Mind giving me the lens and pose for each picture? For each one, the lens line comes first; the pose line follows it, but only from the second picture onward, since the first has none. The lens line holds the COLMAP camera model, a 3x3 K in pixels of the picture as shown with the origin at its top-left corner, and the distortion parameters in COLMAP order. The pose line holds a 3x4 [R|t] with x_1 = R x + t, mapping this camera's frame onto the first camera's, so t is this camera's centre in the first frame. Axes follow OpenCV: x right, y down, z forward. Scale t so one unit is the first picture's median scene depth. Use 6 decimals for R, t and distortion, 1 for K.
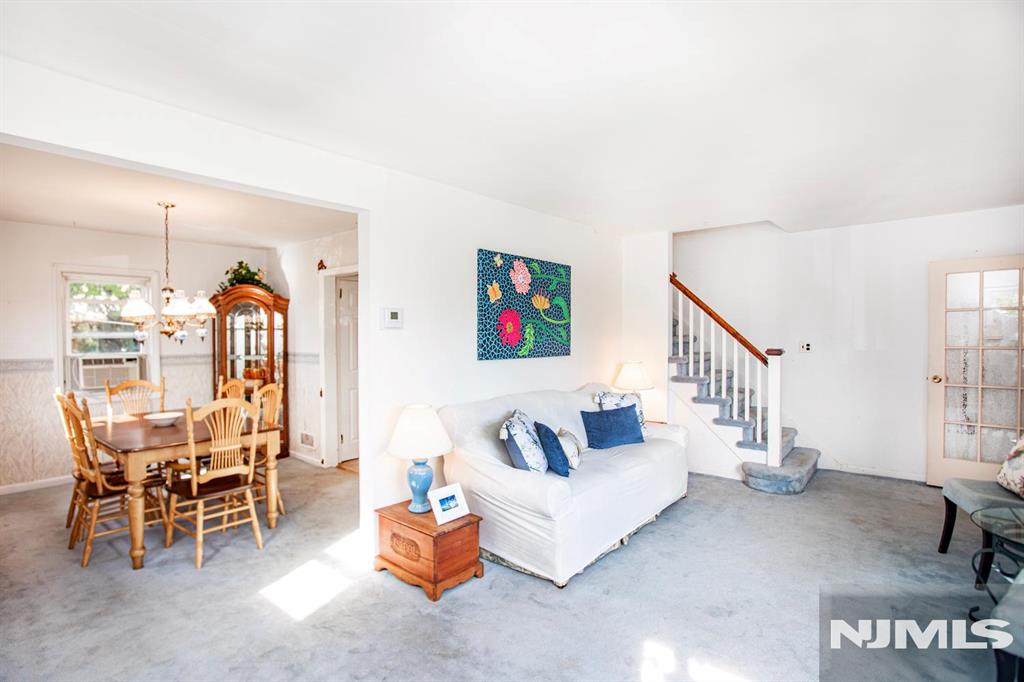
lens RADIAL K [[541.5, 0, 508.1], [0, 541.5, 339.6], [0, 0, 1]] dist [-0.027146, -0.000870]
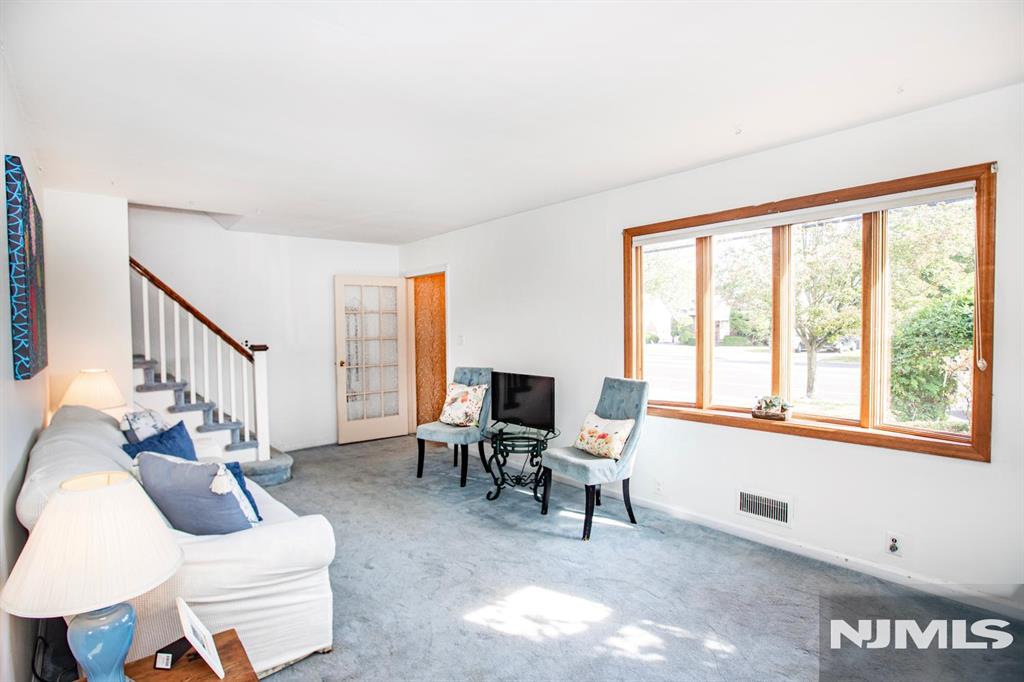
lens RADIAL K [[493.0, 0, 508.5], [0, 493.0, 340.4], [0, 0, 1]] dist [-0.037476, -0.000286]
pose [[0.143340, -0.021708, 0.989435, -0.383632], [0.027868, 0.999452, 0.017890, 0.006251], [-0.989281, 0.025009, 0.143866, 0.447007]]
